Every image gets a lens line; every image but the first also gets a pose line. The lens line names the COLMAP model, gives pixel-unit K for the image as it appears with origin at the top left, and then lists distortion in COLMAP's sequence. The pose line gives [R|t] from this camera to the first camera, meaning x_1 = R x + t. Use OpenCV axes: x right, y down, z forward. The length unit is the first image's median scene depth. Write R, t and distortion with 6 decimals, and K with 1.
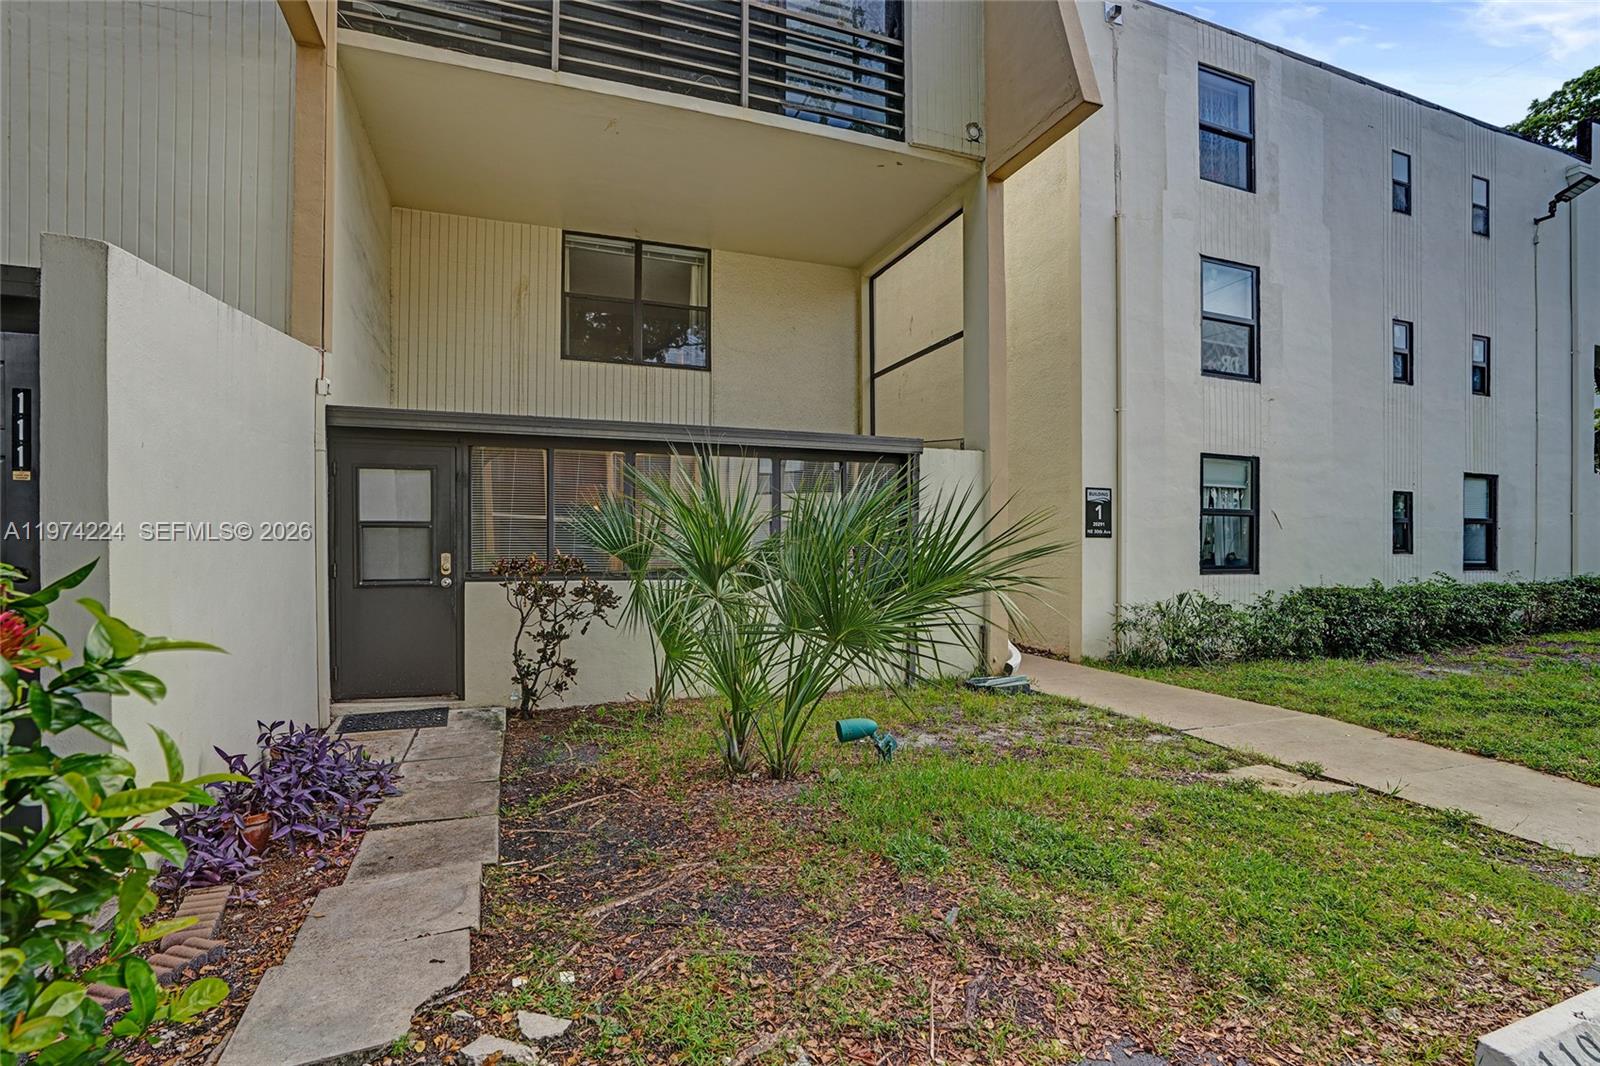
lens RADIAL K [[772.2, 0, 812.9], [0, 772.2, 553.8], [0, 0, 1]] dist [-0.056267, 0.023081]
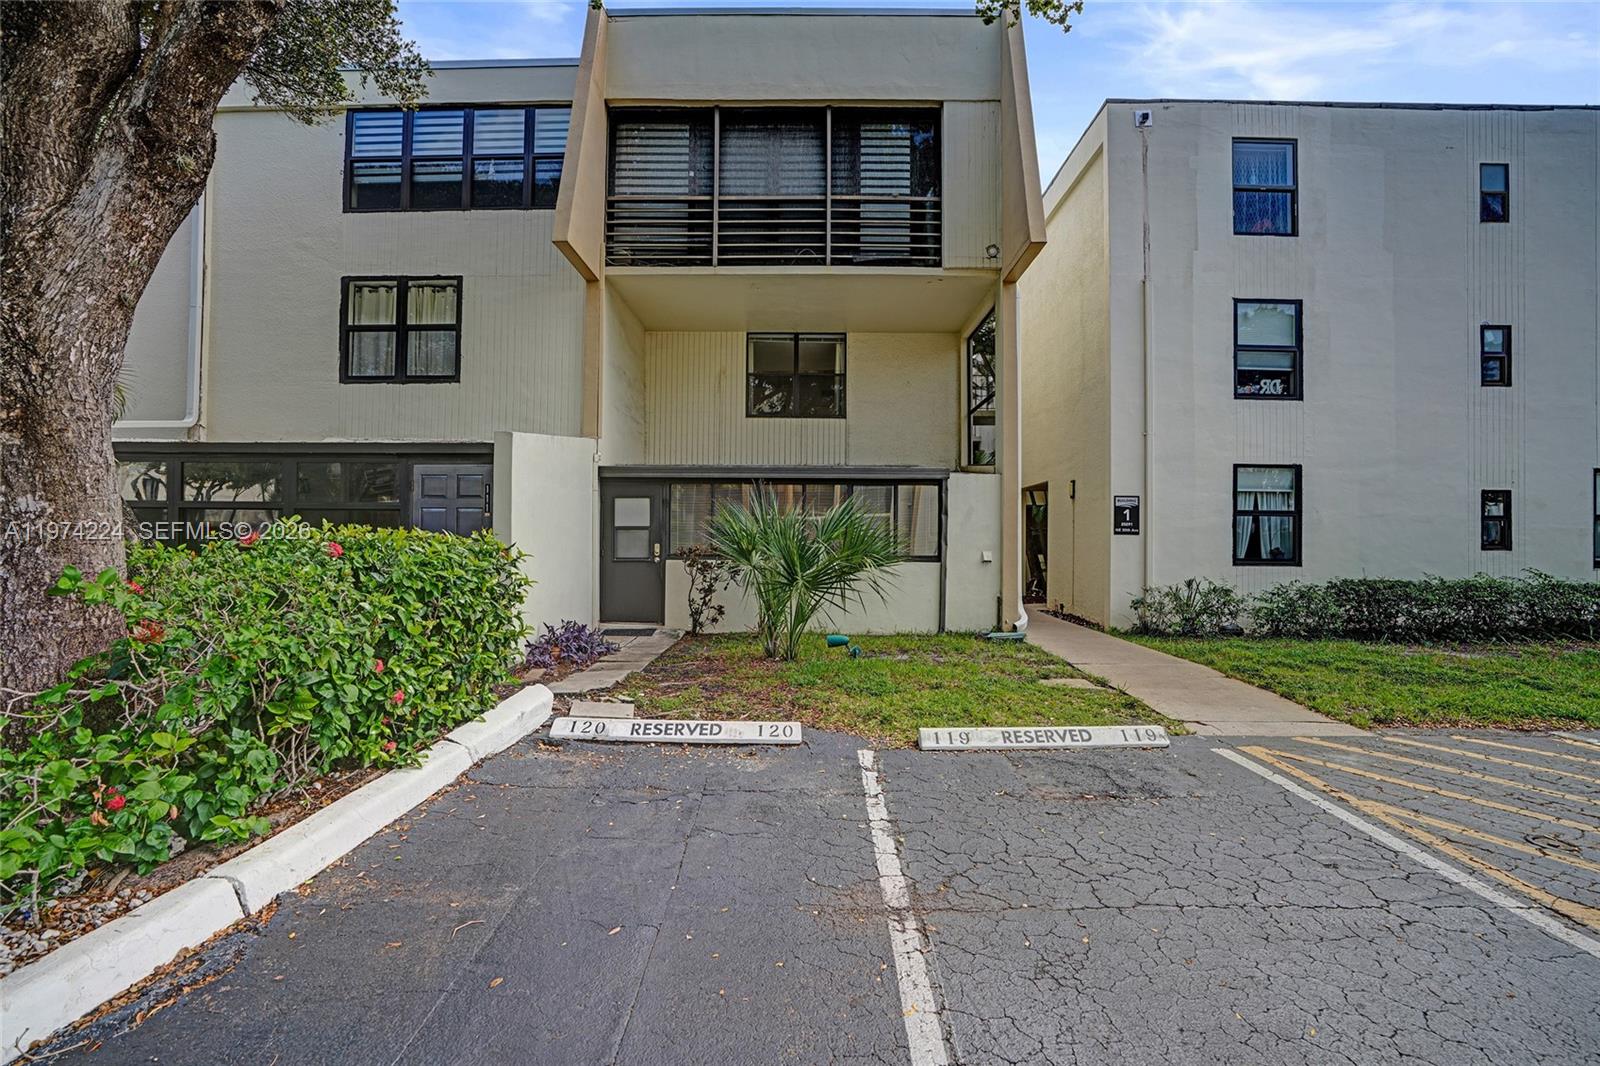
lens RADIAL K [[772.2, 0, 803.7], [0, 772.2, 536.4], [0, 0, 1]] dist [-0.056267, 0.023081]
pose [[0.931137, 0.001189, -0.364667, 0.342305], [-0.007208, 0.999859, -0.015144, 0.004687], [0.364598, 0.016730, 0.931015, -0.387136]]
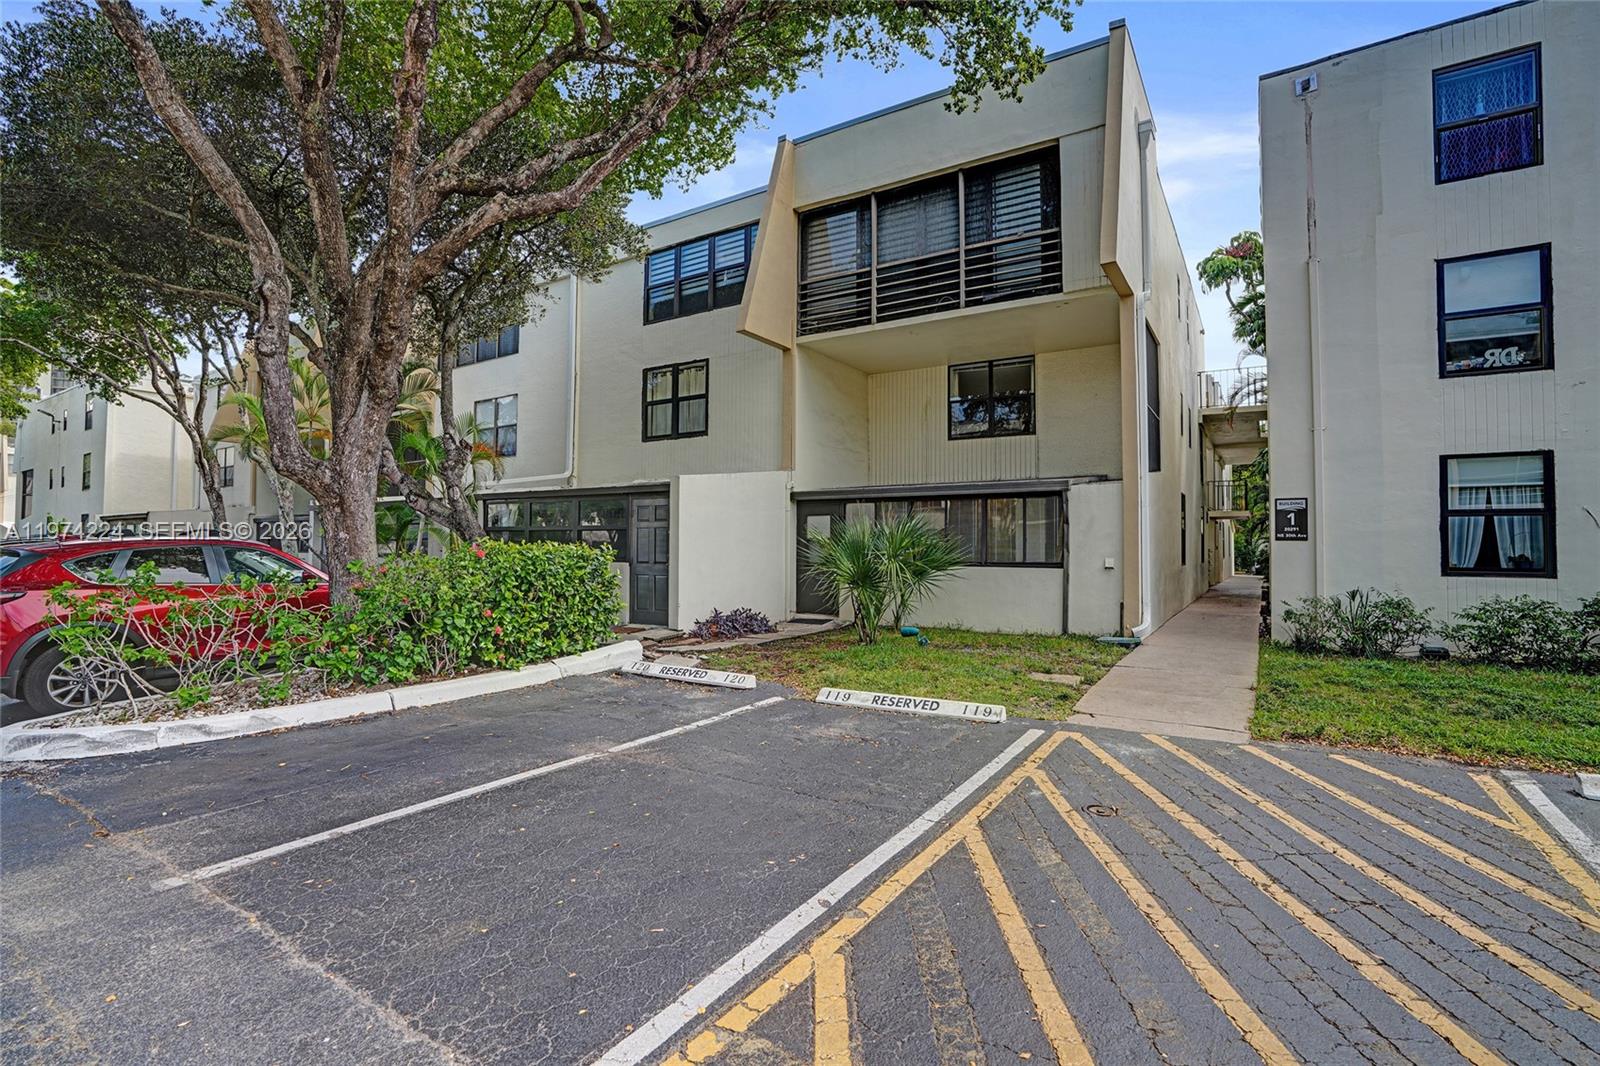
lens RADIAL K [[772.2, 0, 798.7], [0, 772.2, 524.1], [0, 0, 1]] dist [-0.056267, 0.023081]
pose [[0.589688, -0.025331, -0.807234, 0.876954], [-0.007958, 0.999277, -0.037171, 0.002506], [0.807592, 0.028344, 0.589060, -0.294681]]
